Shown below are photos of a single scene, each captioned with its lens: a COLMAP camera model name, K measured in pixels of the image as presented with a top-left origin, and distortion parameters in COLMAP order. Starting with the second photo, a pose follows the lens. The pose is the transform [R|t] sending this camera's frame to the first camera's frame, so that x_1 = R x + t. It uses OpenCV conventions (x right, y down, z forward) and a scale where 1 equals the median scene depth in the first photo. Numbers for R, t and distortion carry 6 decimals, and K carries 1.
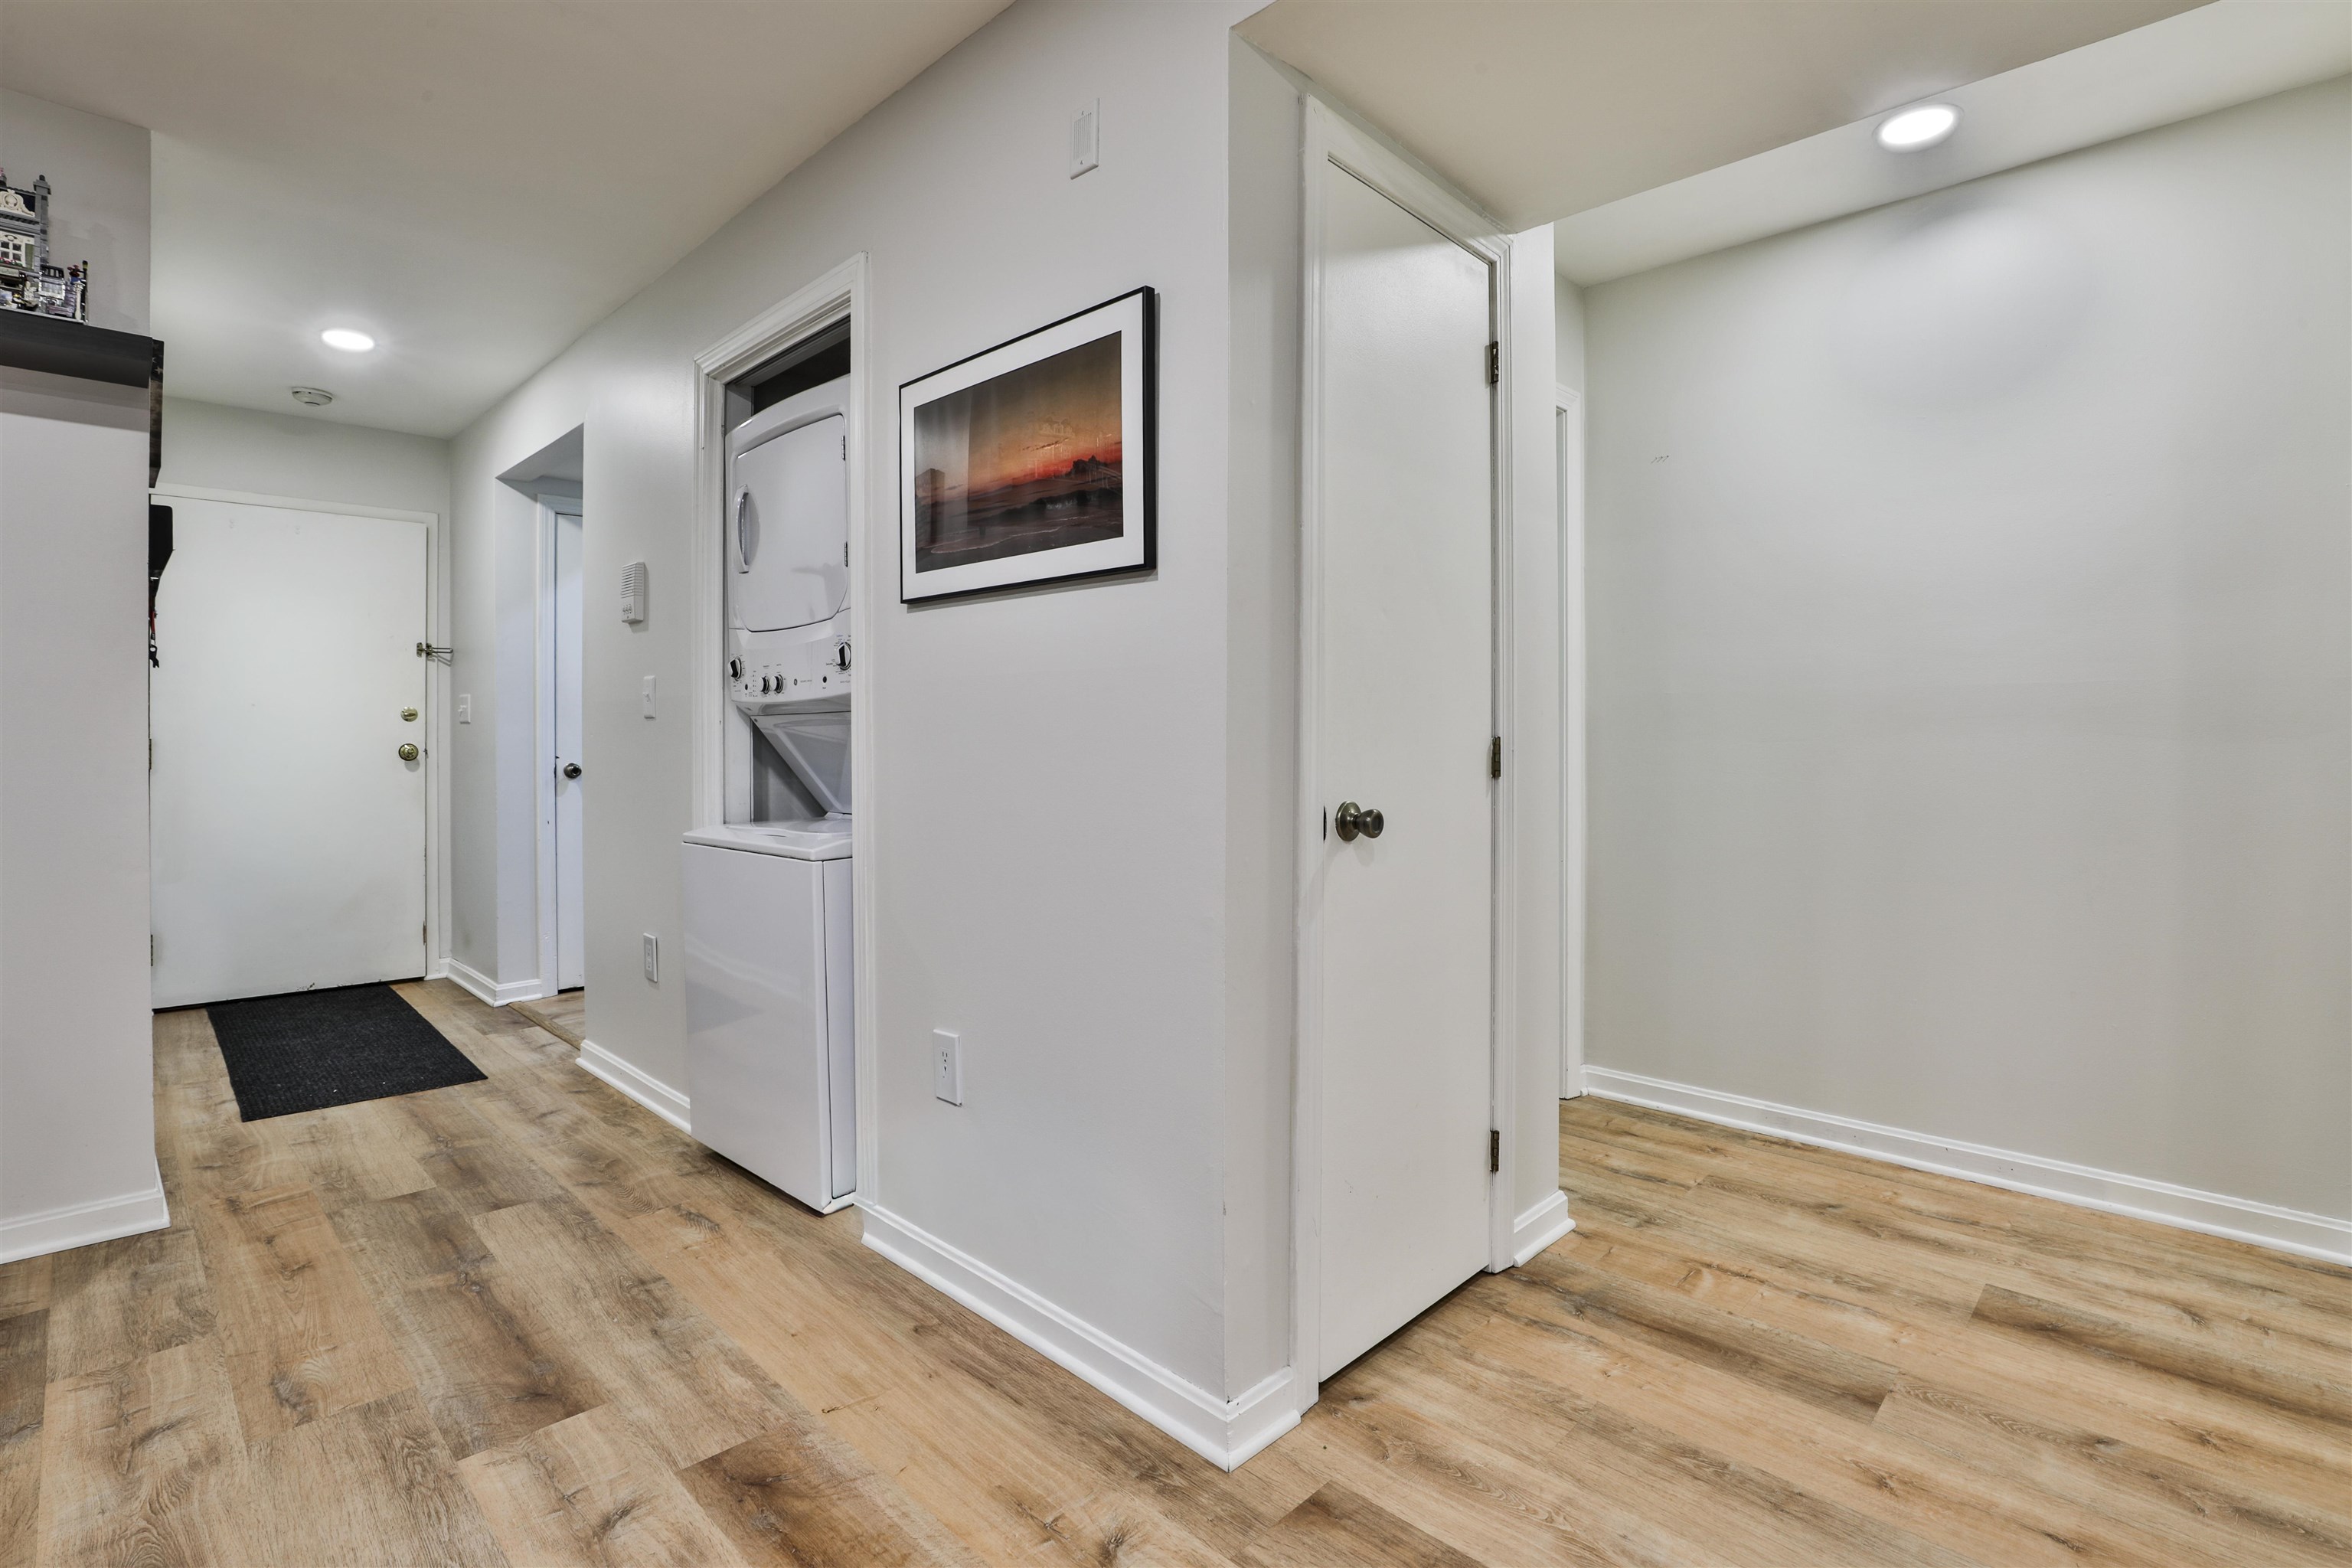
lens RADIAL K [[1114.1, 0, 1222.5], [0, 1114.1, 737.0], [0, 0, 1]] dist [-0.043416, 0.010965]
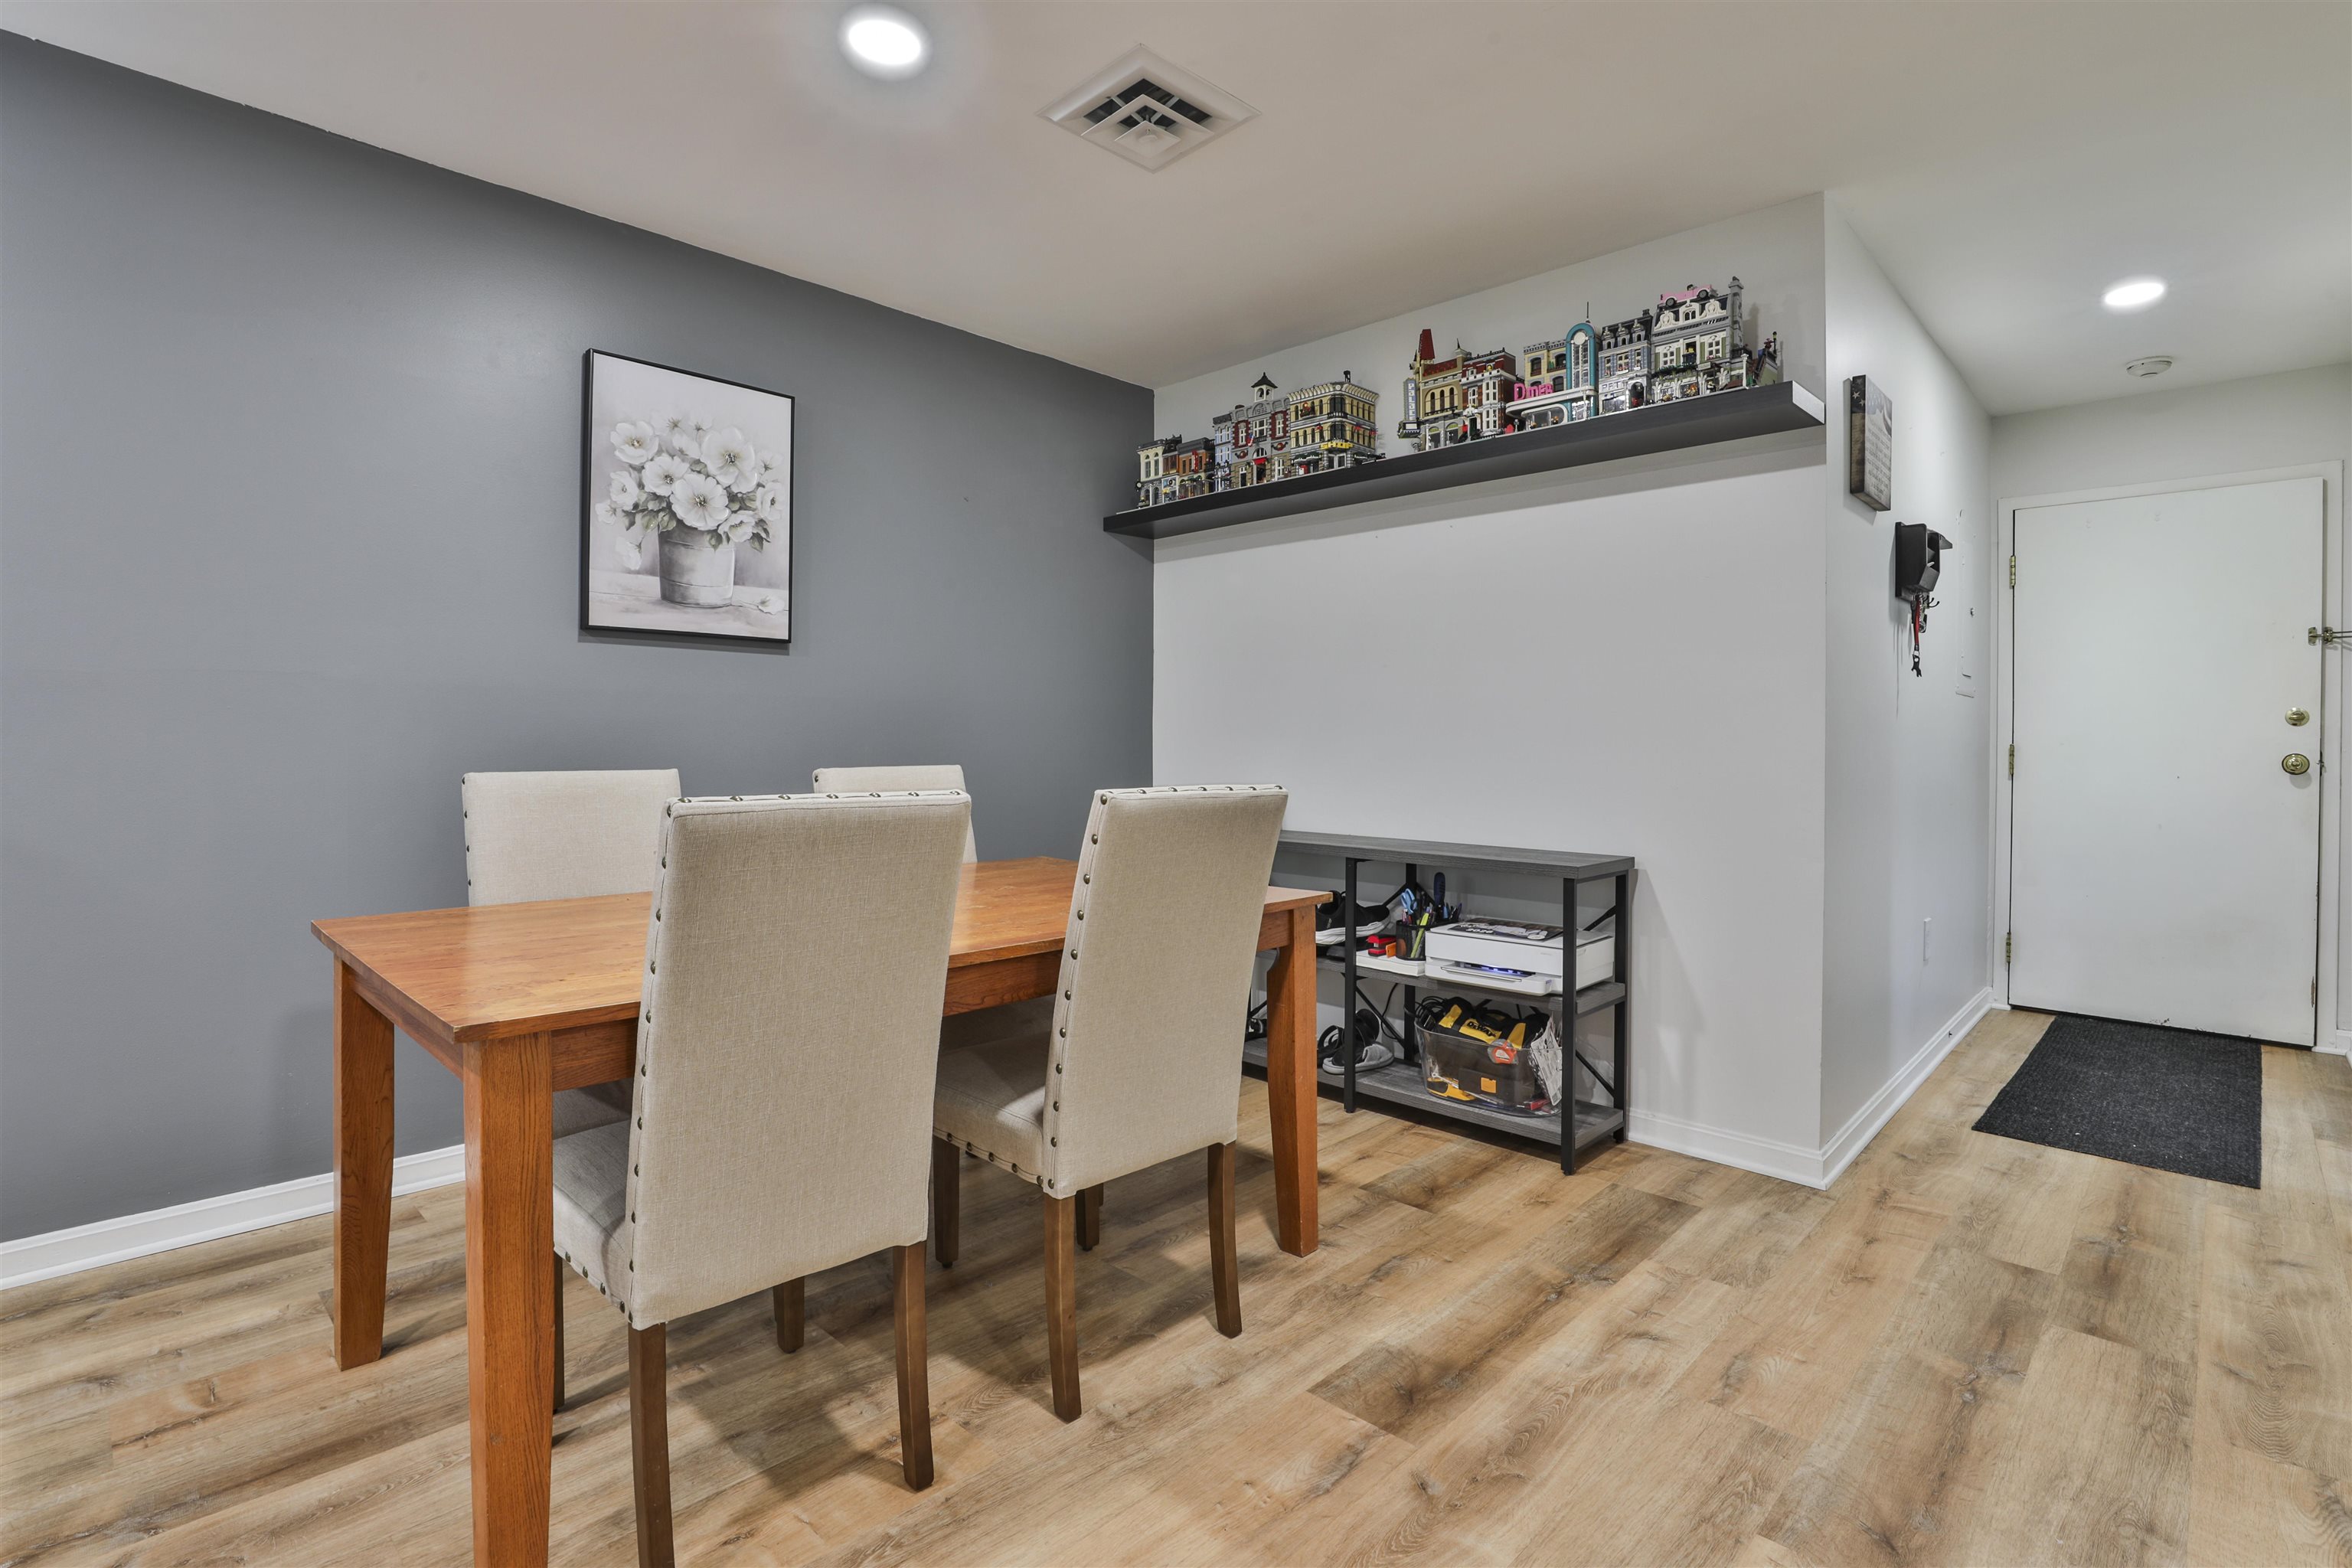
lens RADIAL K [[1130.5, 0, 1169.6], [0, 1130.5, 743.7], [0, 0, 1]] dist [-0.045115, 0.011757]
pose [[-0.018702, 0.007010, -0.999801, 0.113222], [-0.008193, 0.999941, 0.007164, -0.000113], [0.999792, 0.008325, -0.018643, 0.259291]]
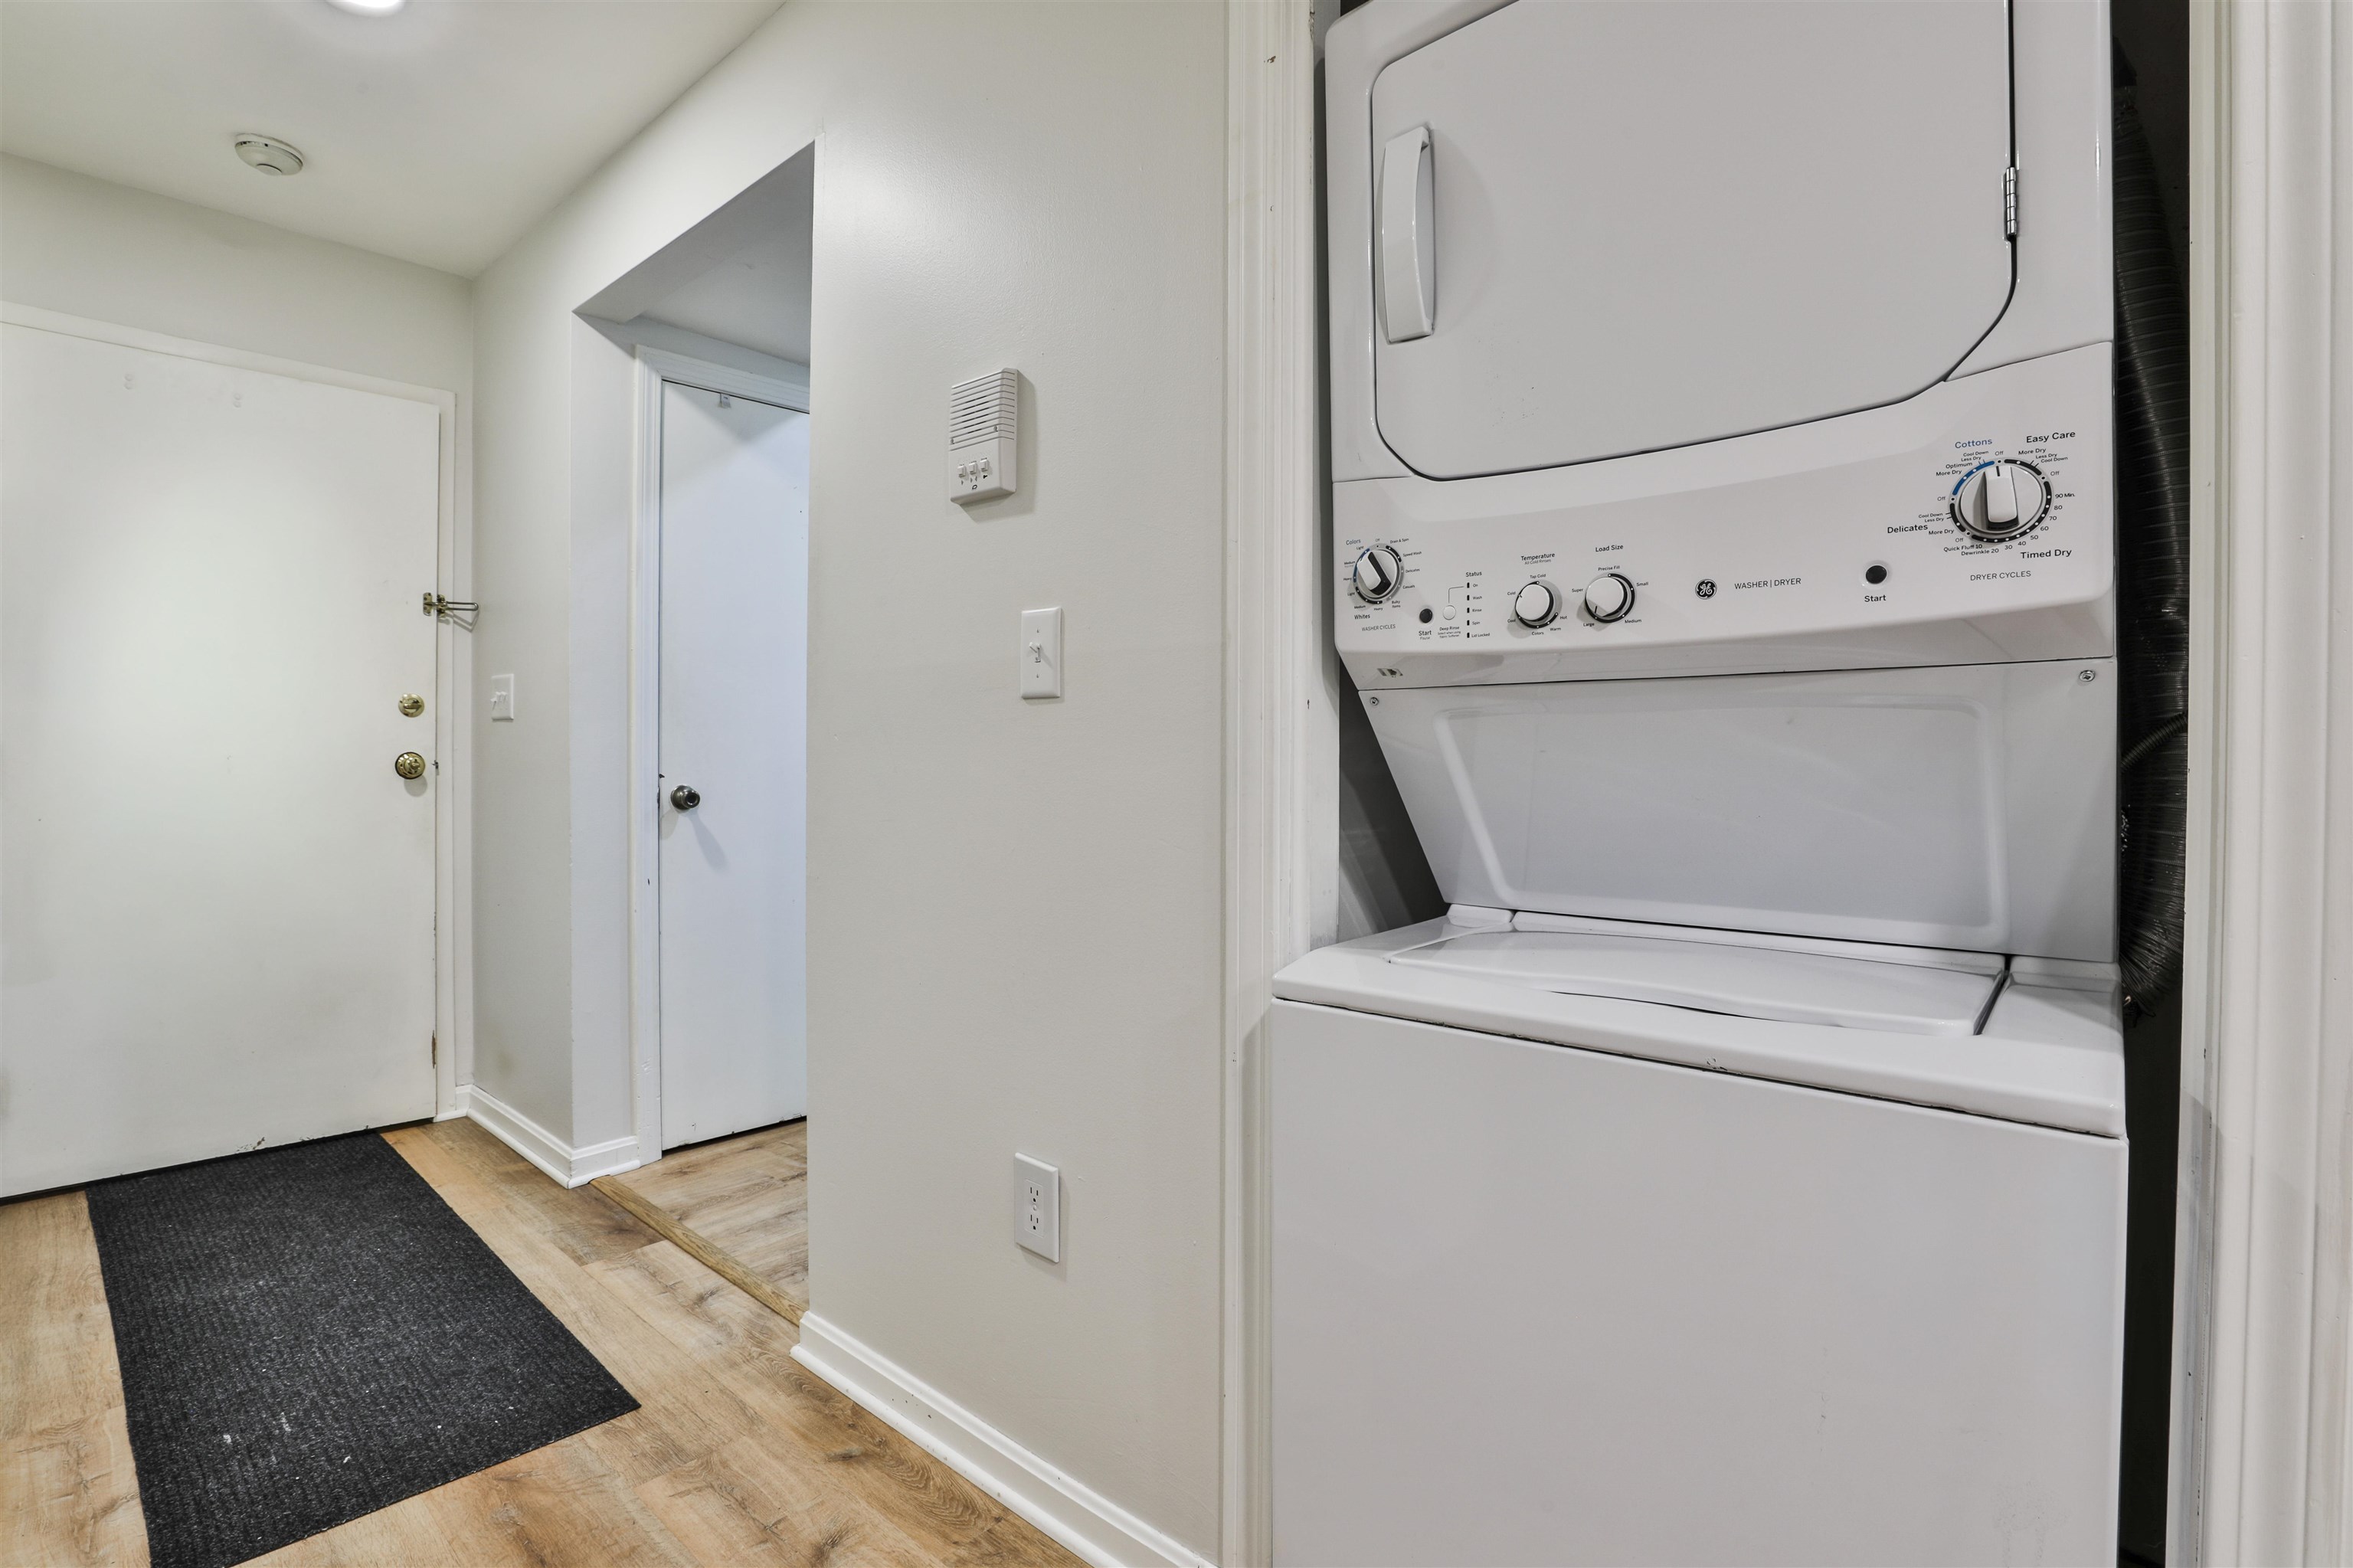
lens RADIAL K [[1105.3, 0, 1128.1], [0, 1105.3, 766.4], [0, 0, 1]] dist [-0.041589, 0.011072]
pose [[0.999930, 0.008487, 0.008267, -0.482229], [-0.008571, 0.999911, 0.010214, 0.006468], [-0.008180, -0.010285, 0.999914, 0.526796]]
